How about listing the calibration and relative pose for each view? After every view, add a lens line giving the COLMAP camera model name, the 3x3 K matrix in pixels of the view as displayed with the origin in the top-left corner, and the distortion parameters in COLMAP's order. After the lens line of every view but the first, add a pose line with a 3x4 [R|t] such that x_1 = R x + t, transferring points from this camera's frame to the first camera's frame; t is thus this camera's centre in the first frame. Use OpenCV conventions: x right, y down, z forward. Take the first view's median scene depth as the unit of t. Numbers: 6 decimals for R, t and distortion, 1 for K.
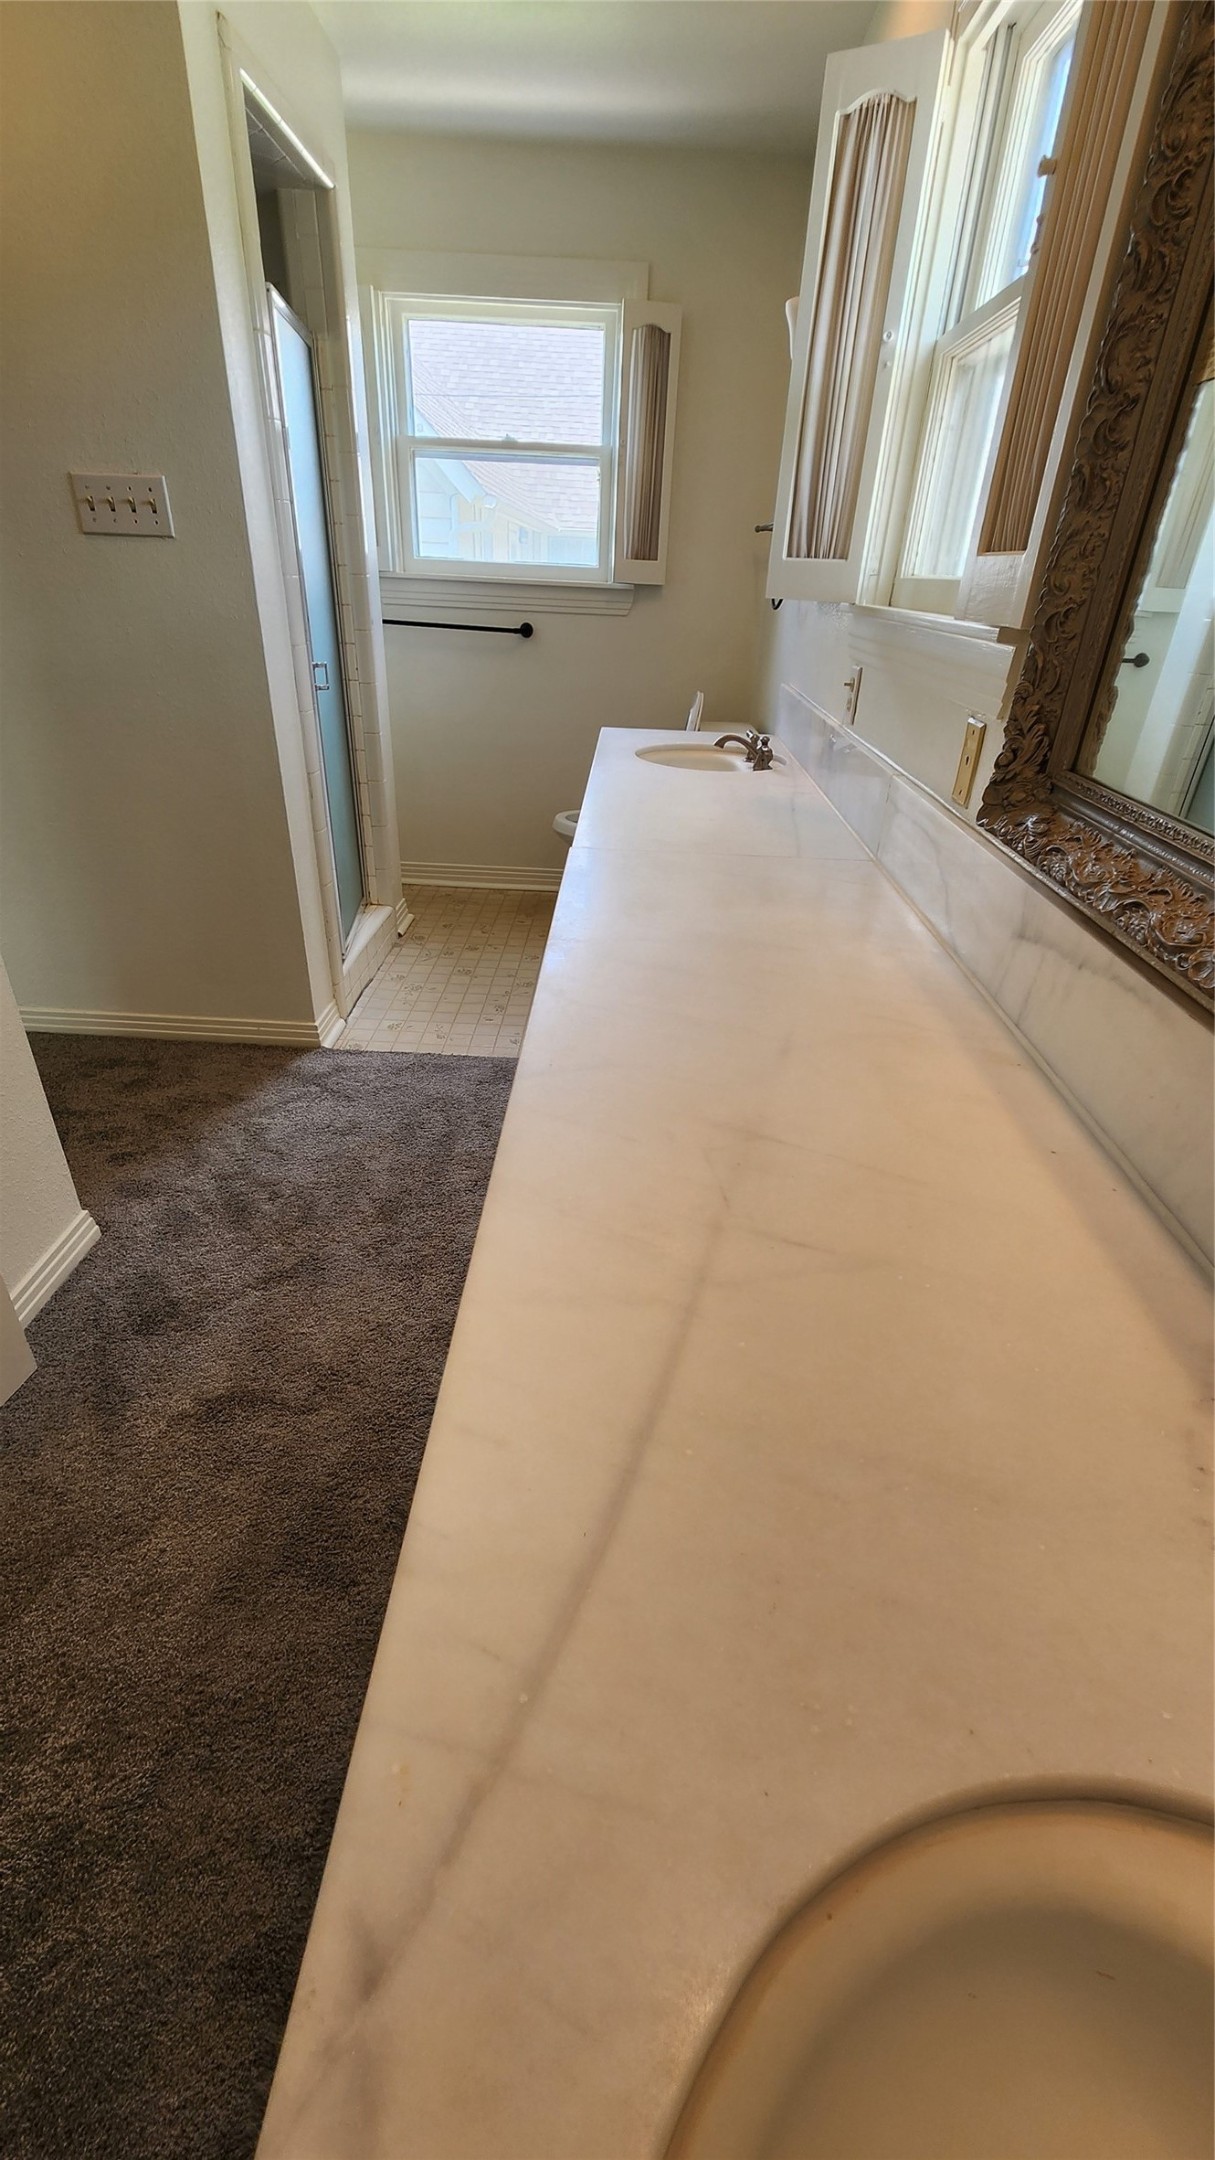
lens RADIAL K [[911.3, 0, 611.5], [0, 911.3, 1088.2], [0, 0, 1]] dist [0.000502, 0.001862]
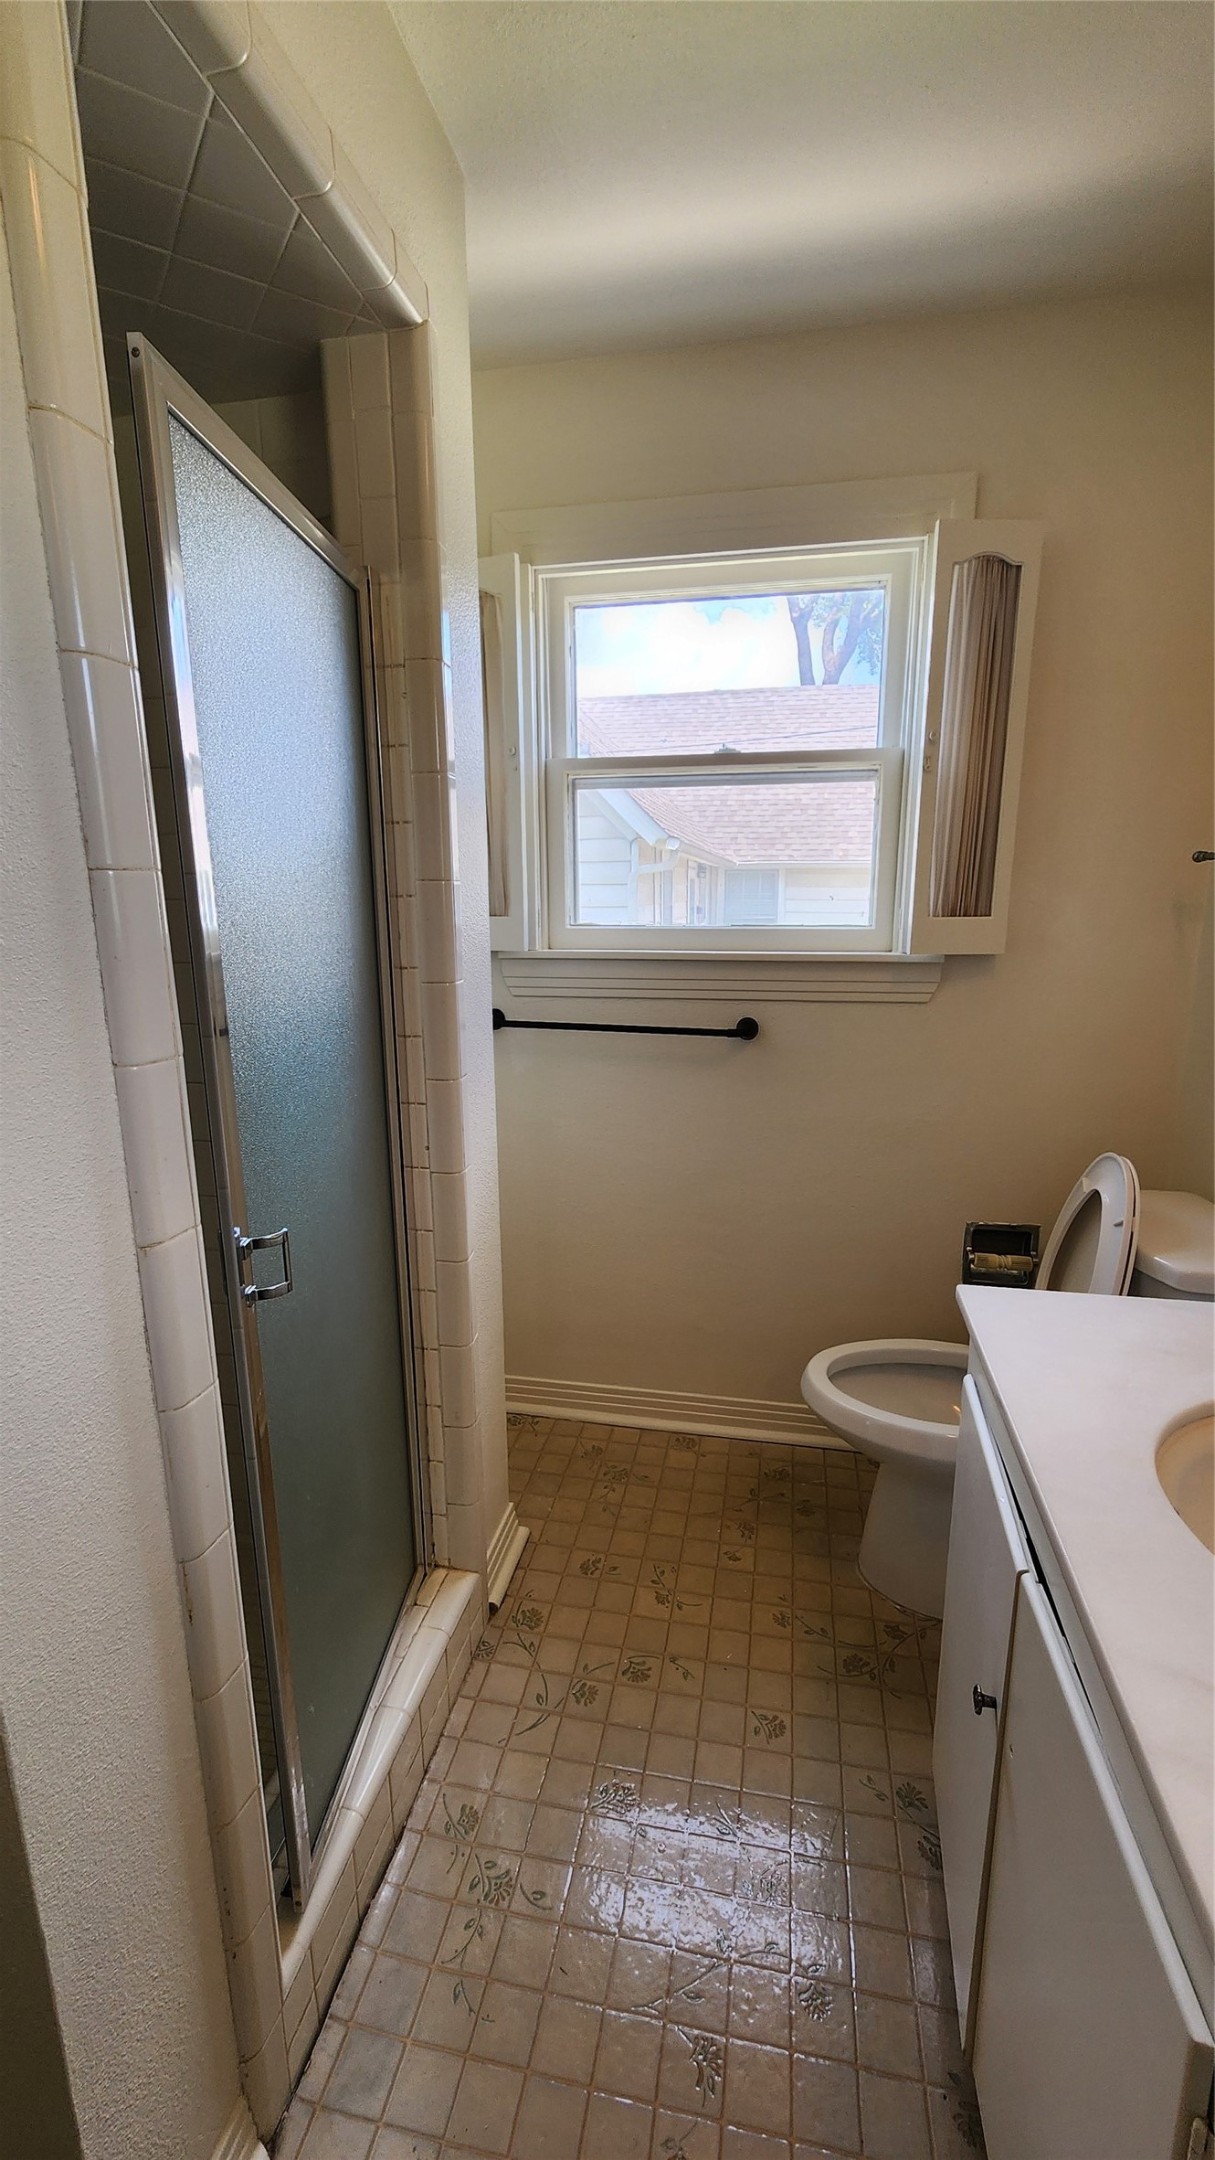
lens RADIAL K [[911.3, 0, 604.1], [0, 911.3, 1086.5], [0, 0, 1]] dist [0.000502, 0.001862]
pose [[0.982935, -0.010235, -0.183666, -0.081459], [-0.047220, 0.950956, -0.305701, -0.302250], [0.177787, 0.309157, 0.934245, 0.475550]]
